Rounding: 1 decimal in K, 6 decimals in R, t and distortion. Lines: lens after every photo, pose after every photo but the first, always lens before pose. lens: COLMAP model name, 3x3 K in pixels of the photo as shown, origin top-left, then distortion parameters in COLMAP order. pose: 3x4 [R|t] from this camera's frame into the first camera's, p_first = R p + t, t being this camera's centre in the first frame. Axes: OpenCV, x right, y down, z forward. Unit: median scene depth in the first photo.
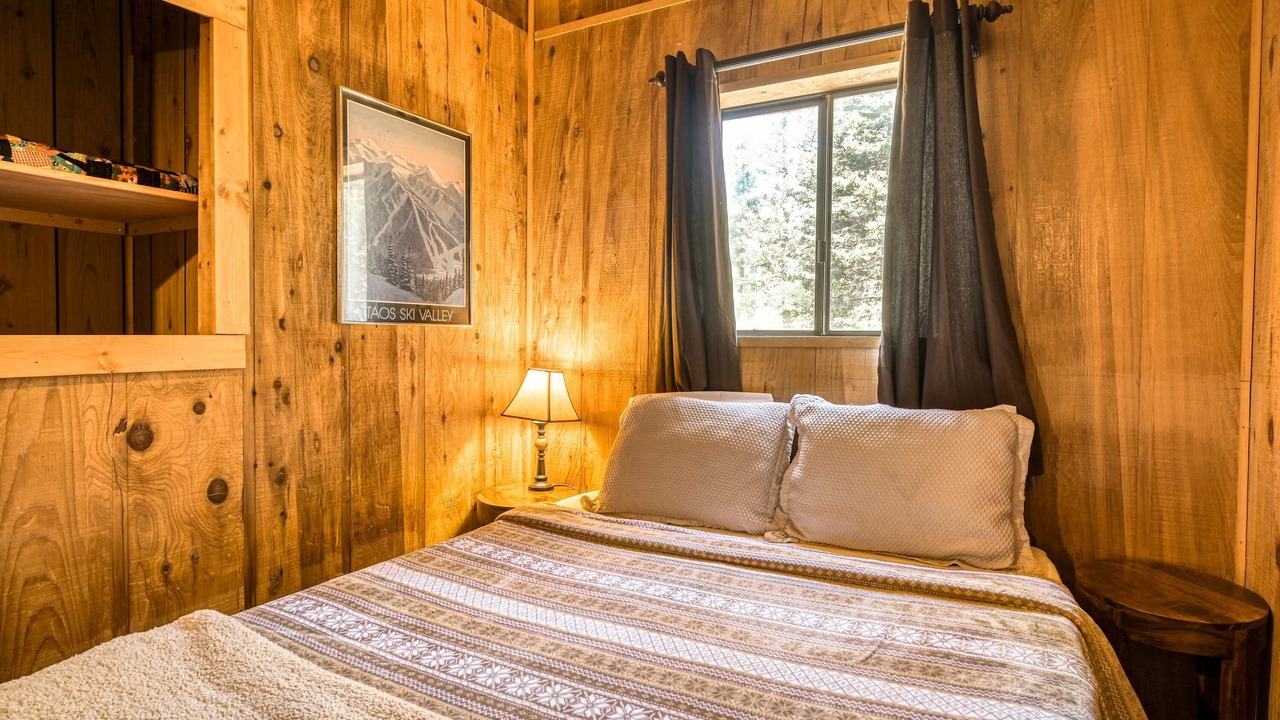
lens RADIAL K [[689.6, 0, 640.0], [0, 689.6, 355.6], [0, 0, 1]] dist [0.013883, -0.000919]
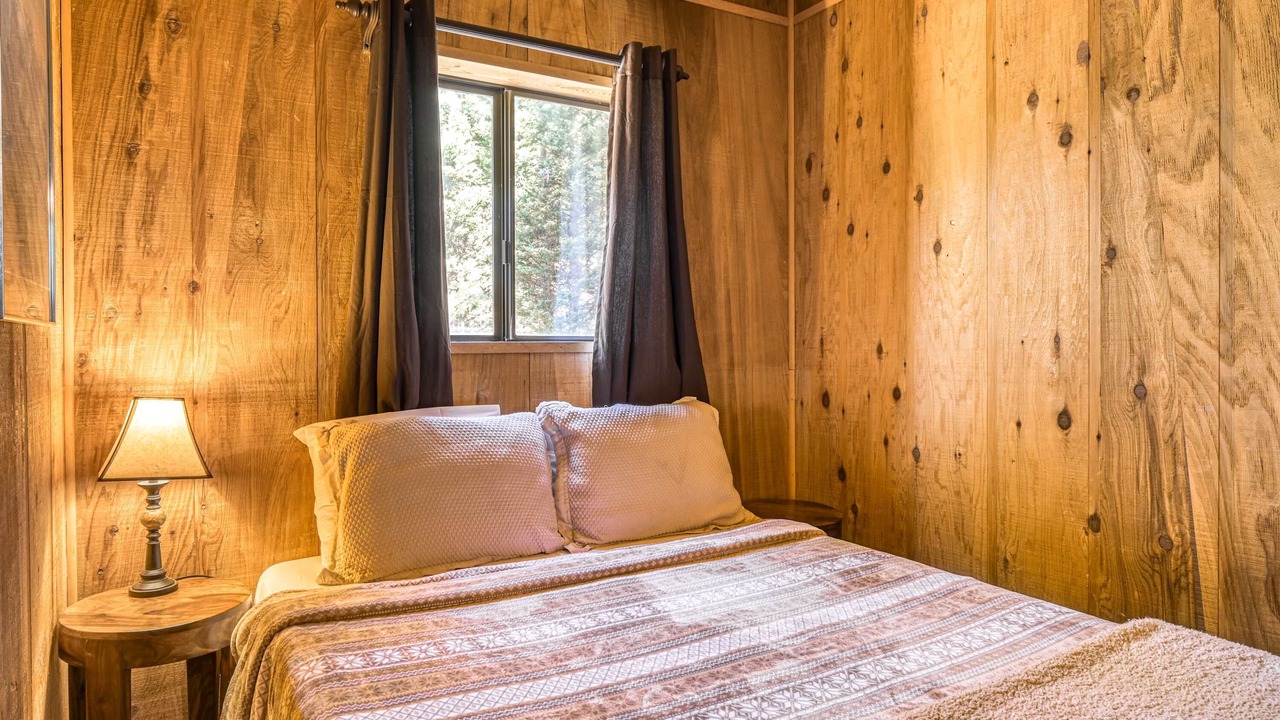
lens RADIAL K [[800.4, 0, 640.2], [0, 800.4, 355.3], [0, 0, 1]] dist [0.006964, 0.003502]
pose [[0.500873, -0.018321, 0.865327, -0.617506], [0.028284, 0.999588, 0.004791, -0.009431], [-0.865059, 0.022075, 0.501185, 0.300484]]
